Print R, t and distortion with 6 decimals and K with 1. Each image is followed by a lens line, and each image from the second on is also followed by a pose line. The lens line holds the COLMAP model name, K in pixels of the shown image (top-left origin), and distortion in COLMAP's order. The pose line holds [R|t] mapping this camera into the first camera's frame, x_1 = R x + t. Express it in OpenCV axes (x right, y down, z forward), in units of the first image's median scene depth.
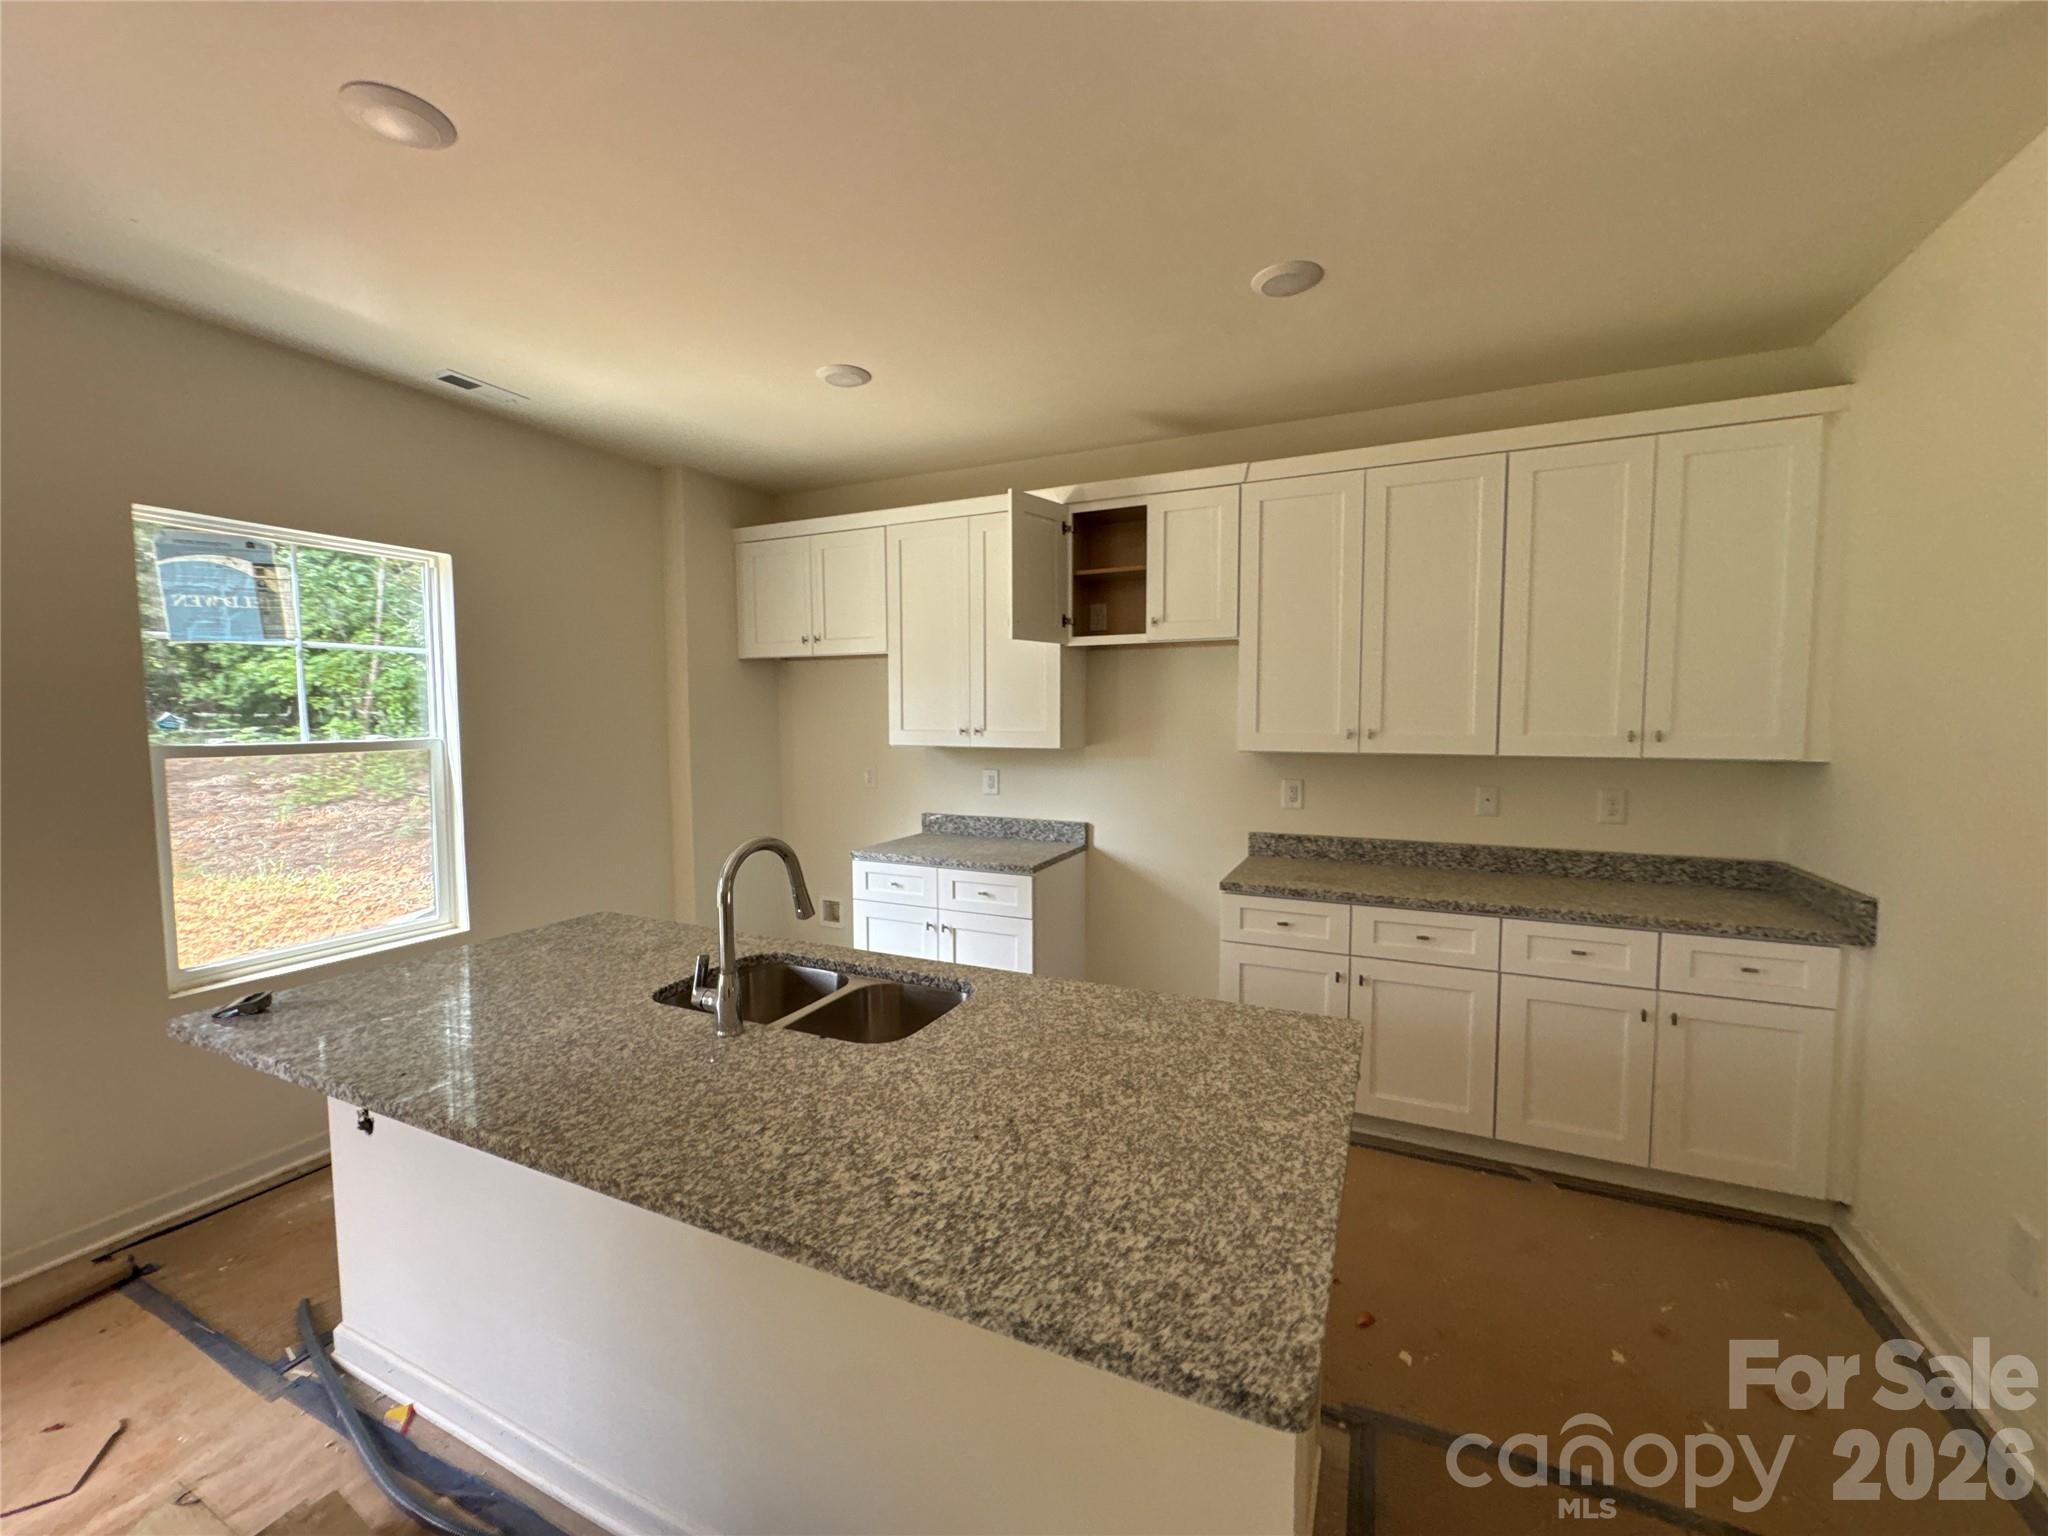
lens RADIAL K [[819.2, 0, 1036.1], [0, 819.2, 770.7], [0, 0, 1]] dist [-0.001584, 0.000112]
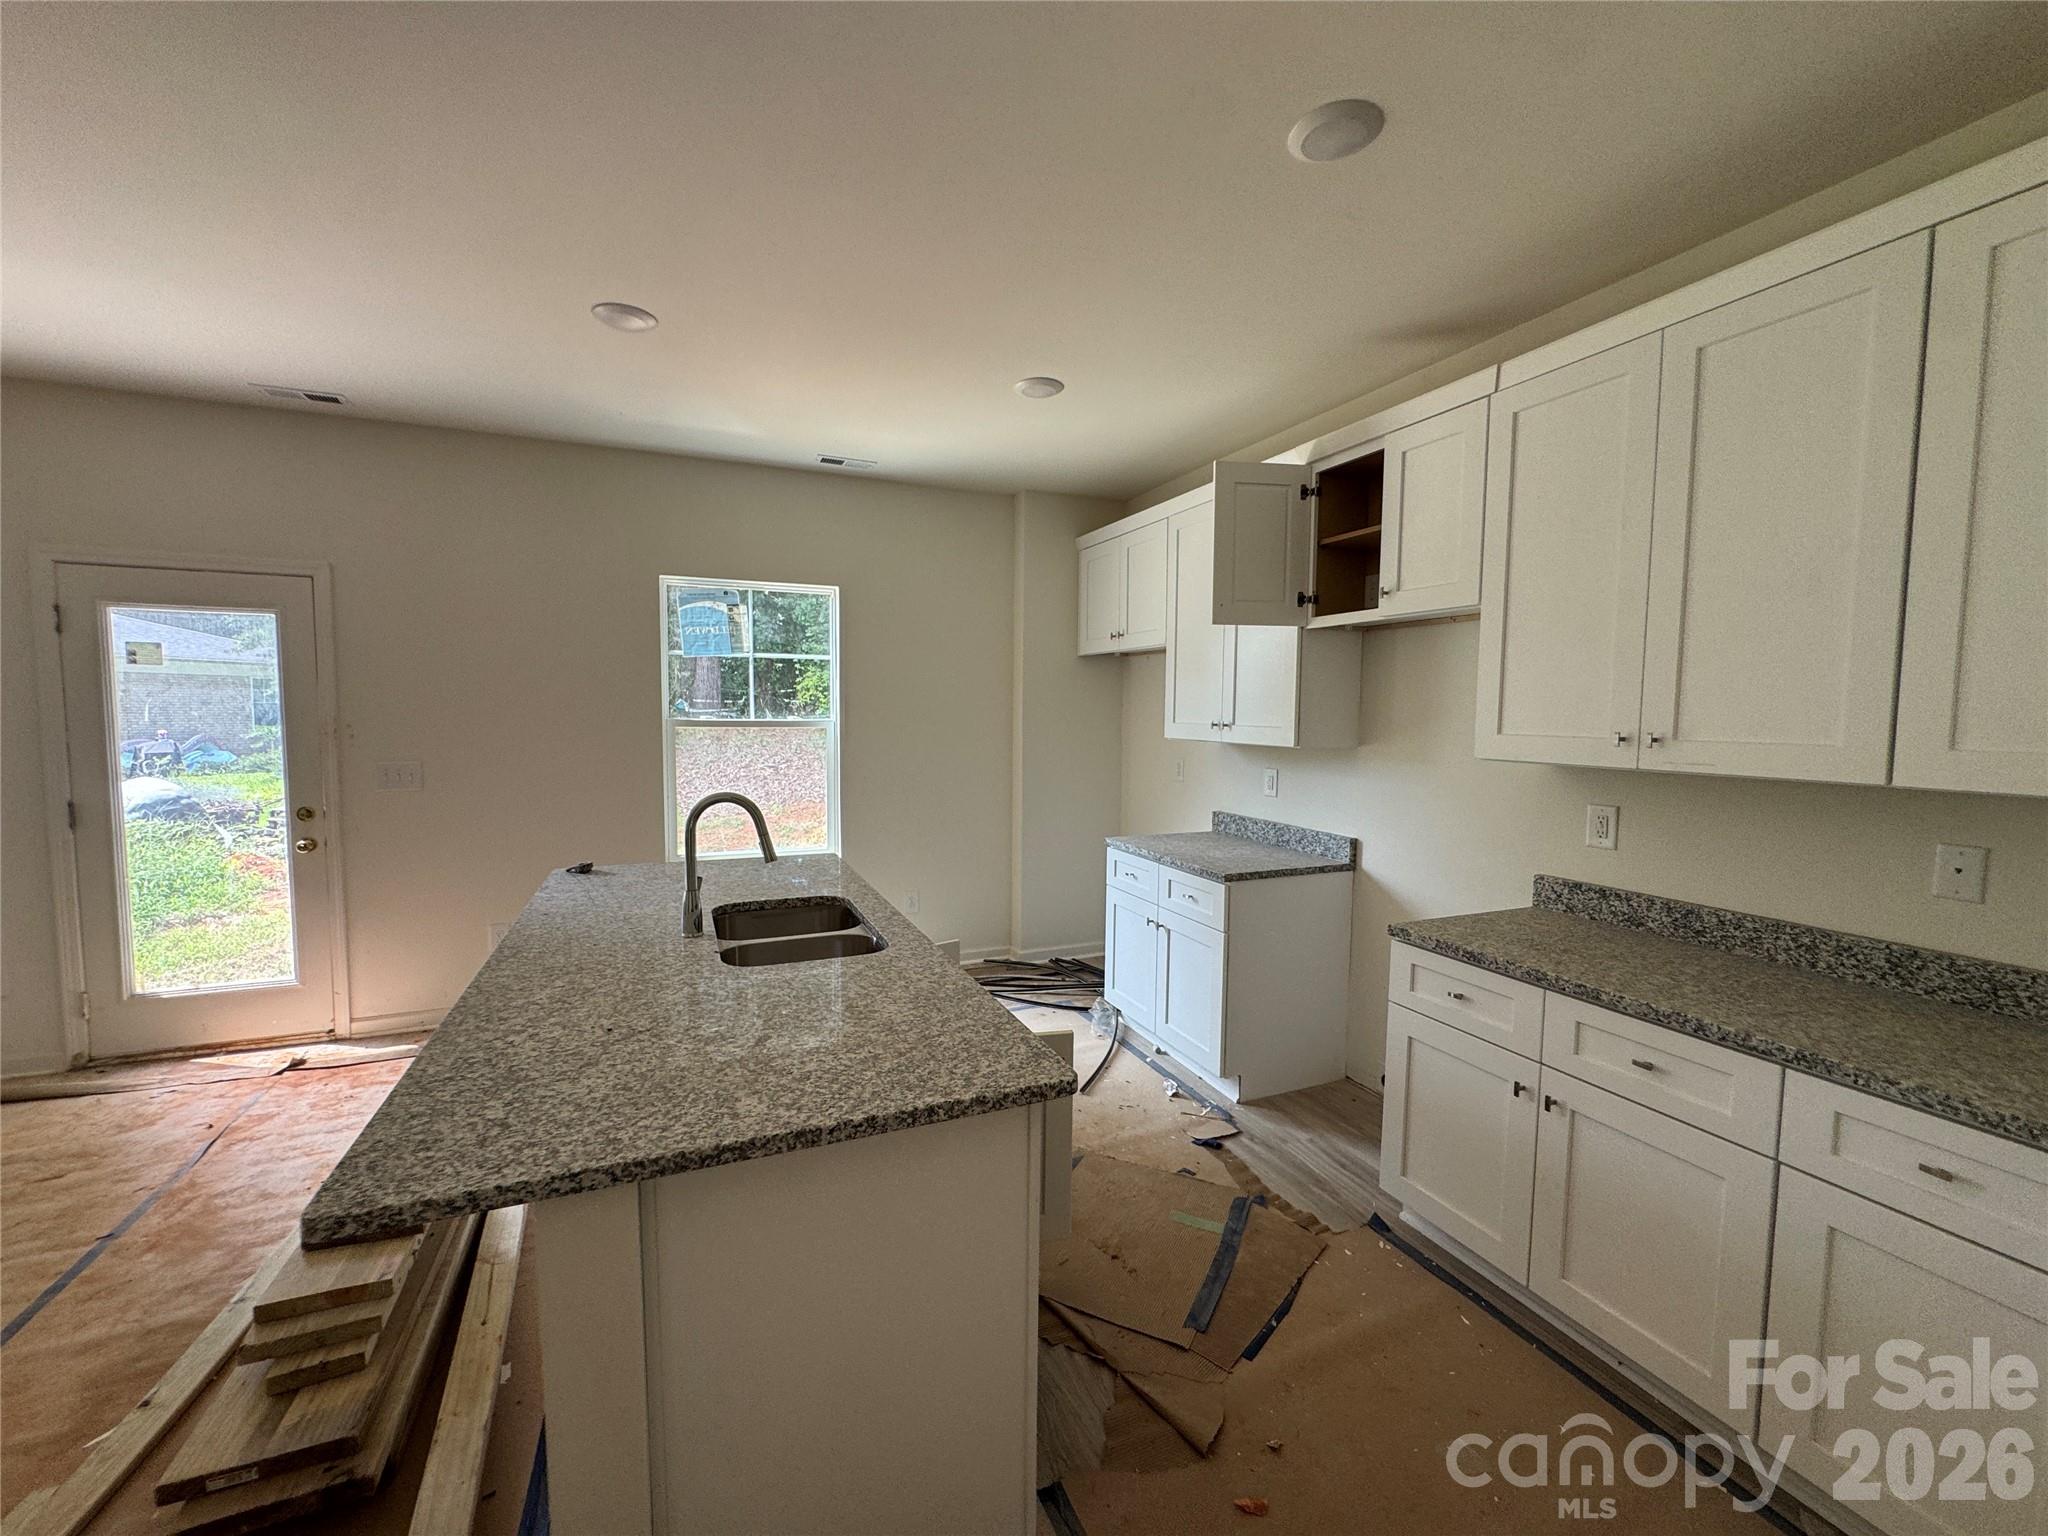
lens RADIAL K [[824.1, 0, 1024.0], [0, 824.1, 768.0], [0, 0, 1]] dist [-0.002674, -0.000123]
pose [[0.740389, 0.058680, -0.669613, 0.511119], [-0.059962, 0.997976, 0.021155, -0.007572], [0.669499, 0.024488, 0.742409, 0.201292]]
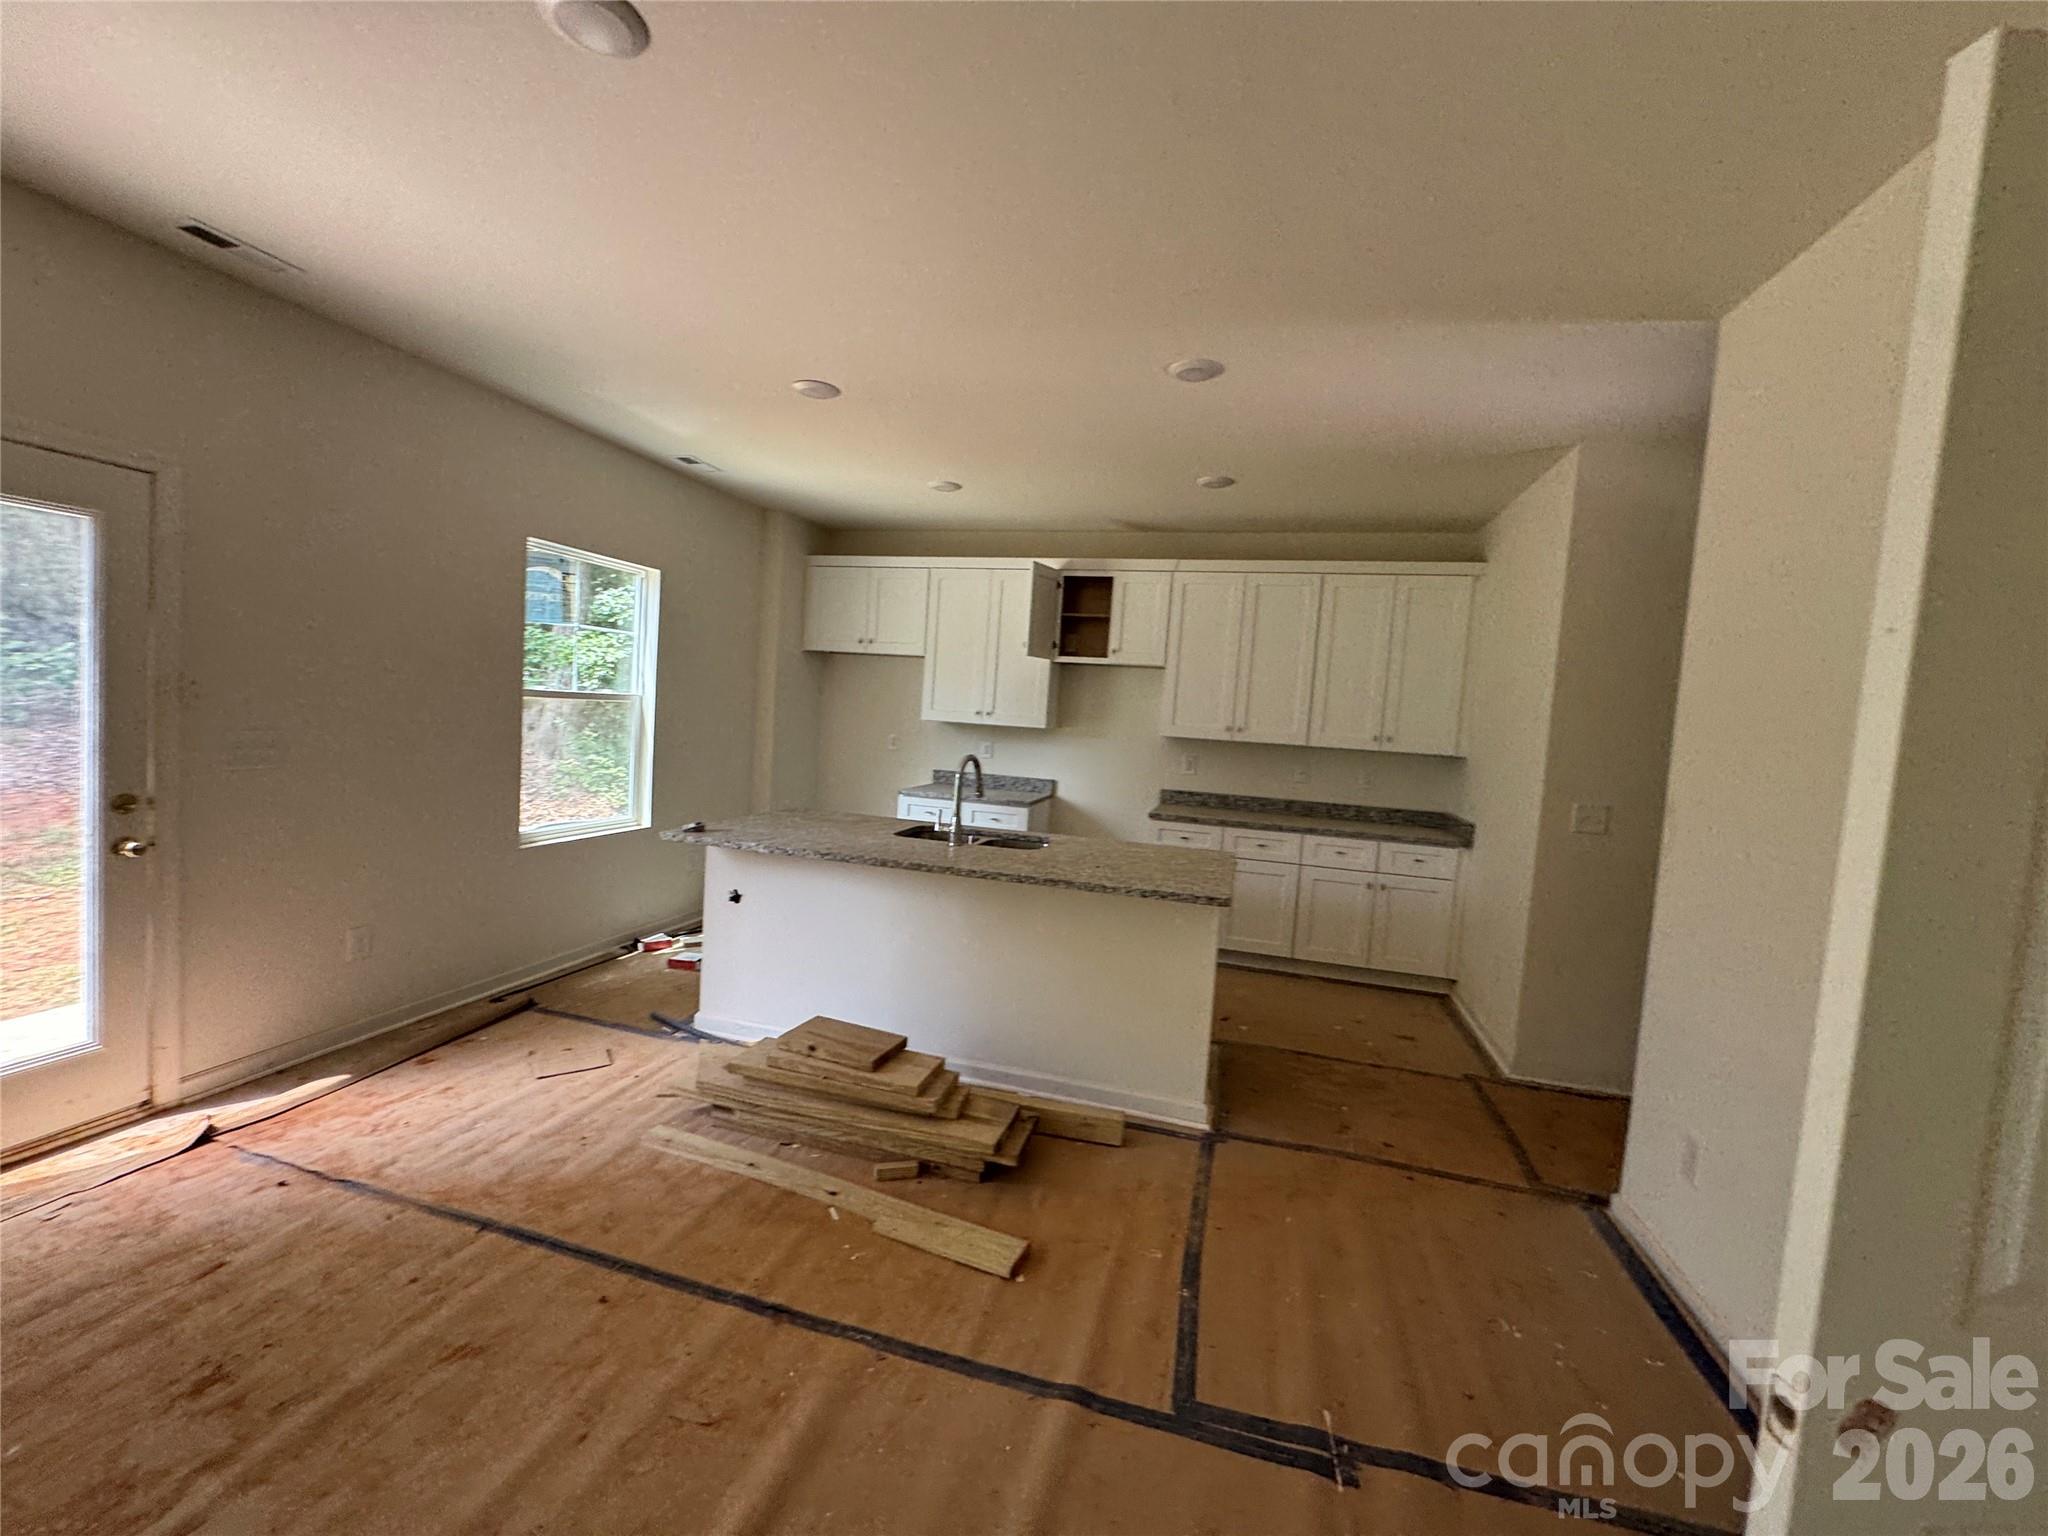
lens RADIAL K [[803.2, 0, 1041.5], [0, 803.2, 781.7], [0, 0, 1]] dist [0.000894, 0.000122]
pose [[0.983992, 0.049969, 0.171063, -0.291366], [-0.053692, 0.998409, 0.017205, 0.059975], [-0.169931, -0.026115, 0.985110, -0.608364]]
